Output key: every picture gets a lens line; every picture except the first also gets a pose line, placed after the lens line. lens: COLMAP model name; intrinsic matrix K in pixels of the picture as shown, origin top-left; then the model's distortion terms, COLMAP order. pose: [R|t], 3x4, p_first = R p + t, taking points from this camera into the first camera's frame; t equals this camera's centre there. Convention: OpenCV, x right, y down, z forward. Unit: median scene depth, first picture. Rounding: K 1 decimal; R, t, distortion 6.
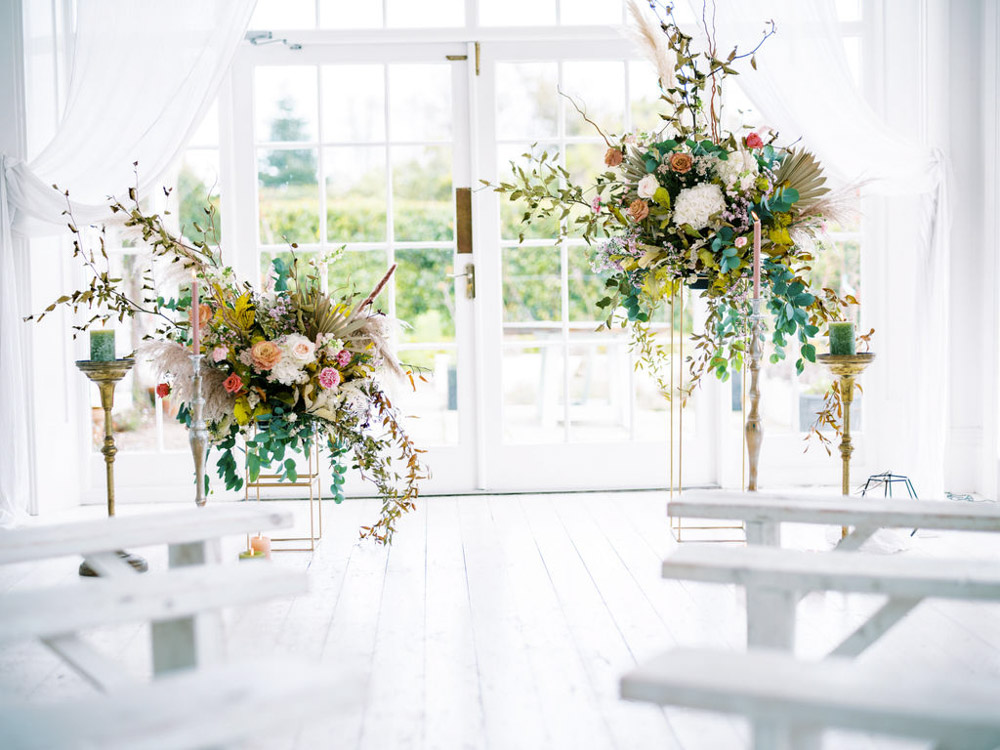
lens RADIAL K [[1537.5, 0, 504.6], [0, 1537.5, 369.7], [0, 0, 1]] dist [-0.037064, 0.000000]
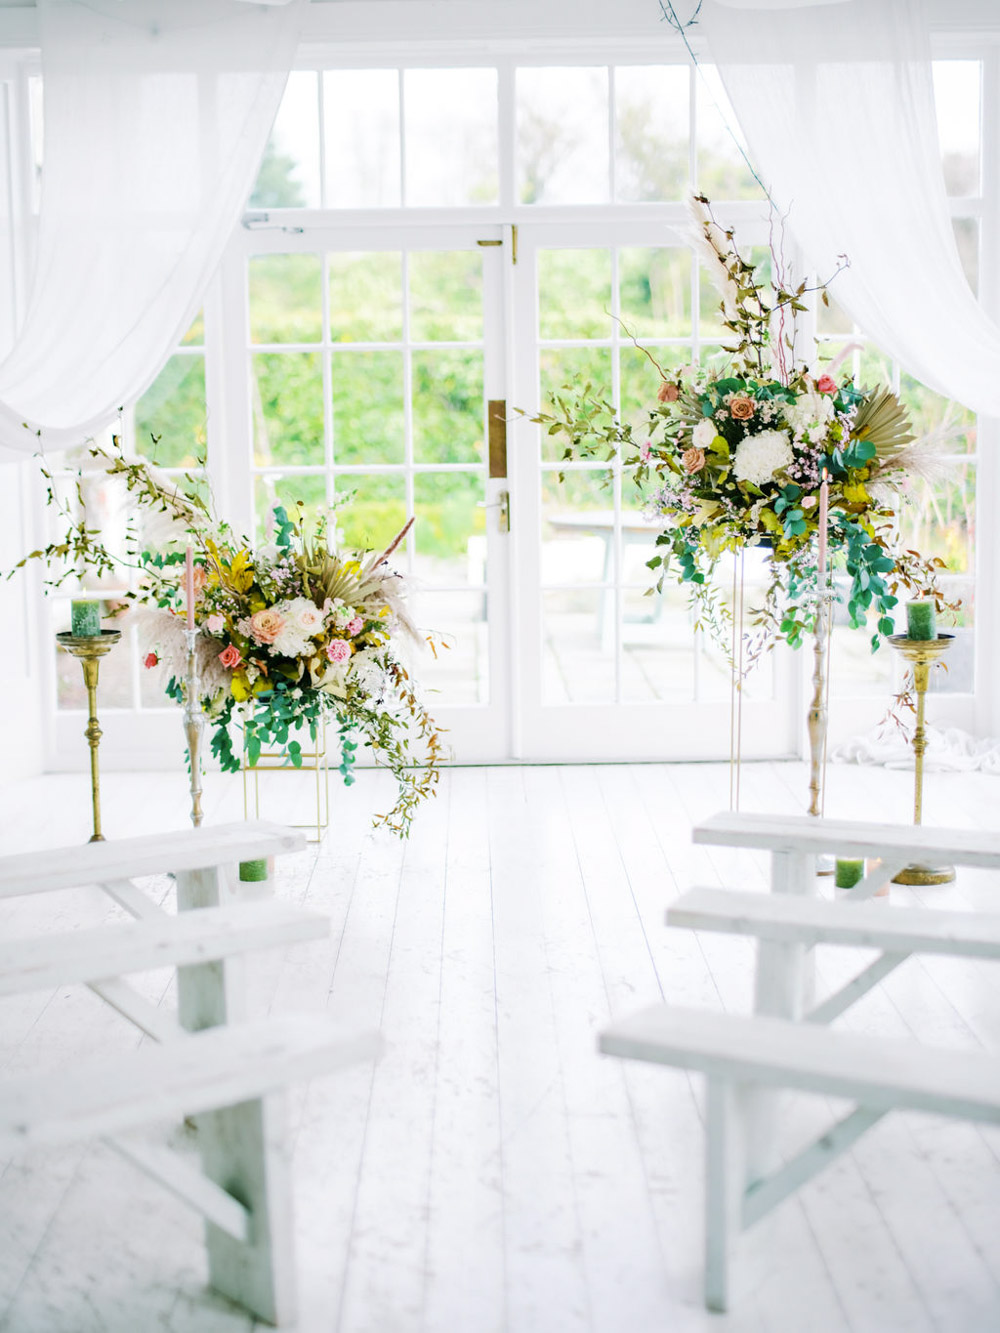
lens RADIAL K [[2198.7, 0, 488.2], [0, 2198.7, 658.5], [0, 0, 1]] dist [-0.035002, 0.000000]
pose [[0.999201, 0.009771, -0.038759, 0.020414], [-0.006974, 0.997405, 0.071659, -0.080300], [0.039359, -0.071331, 0.996676, -0.252022]]
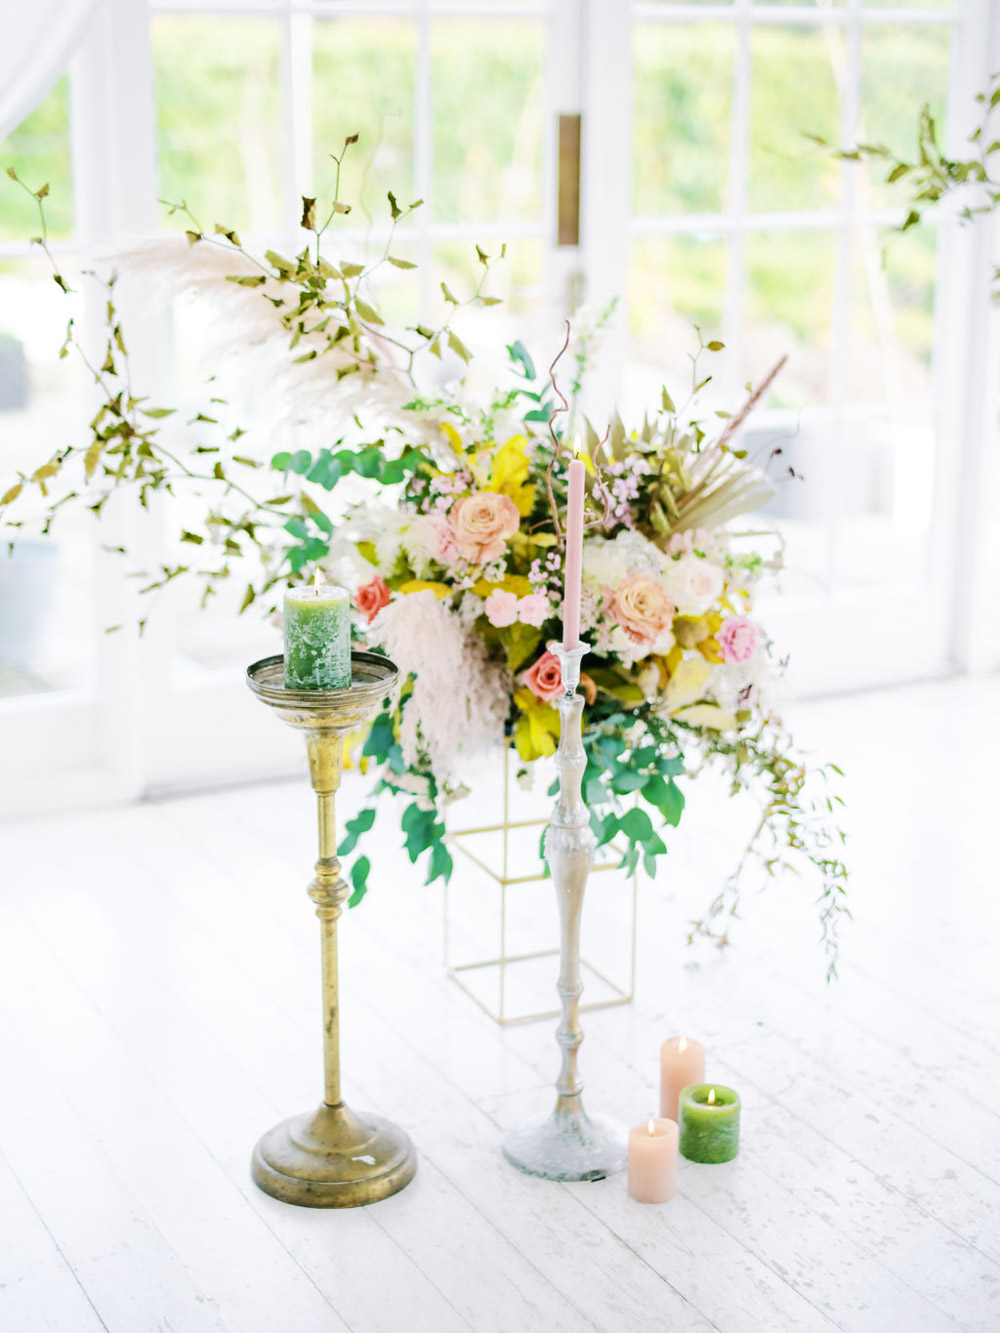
lens RADIAL K [[2049.5, 0, 494.5], [0, 2049.5, 672.0], [0, 0, 1]] dist [-0.037064, 0.000000]
pose [[0.918015, -0.092821, 0.385530, -0.396106], [0.004850, 0.974774, 0.223141, -0.114000], [-0.396517, -0.202977, 0.895307, 0.500337]]
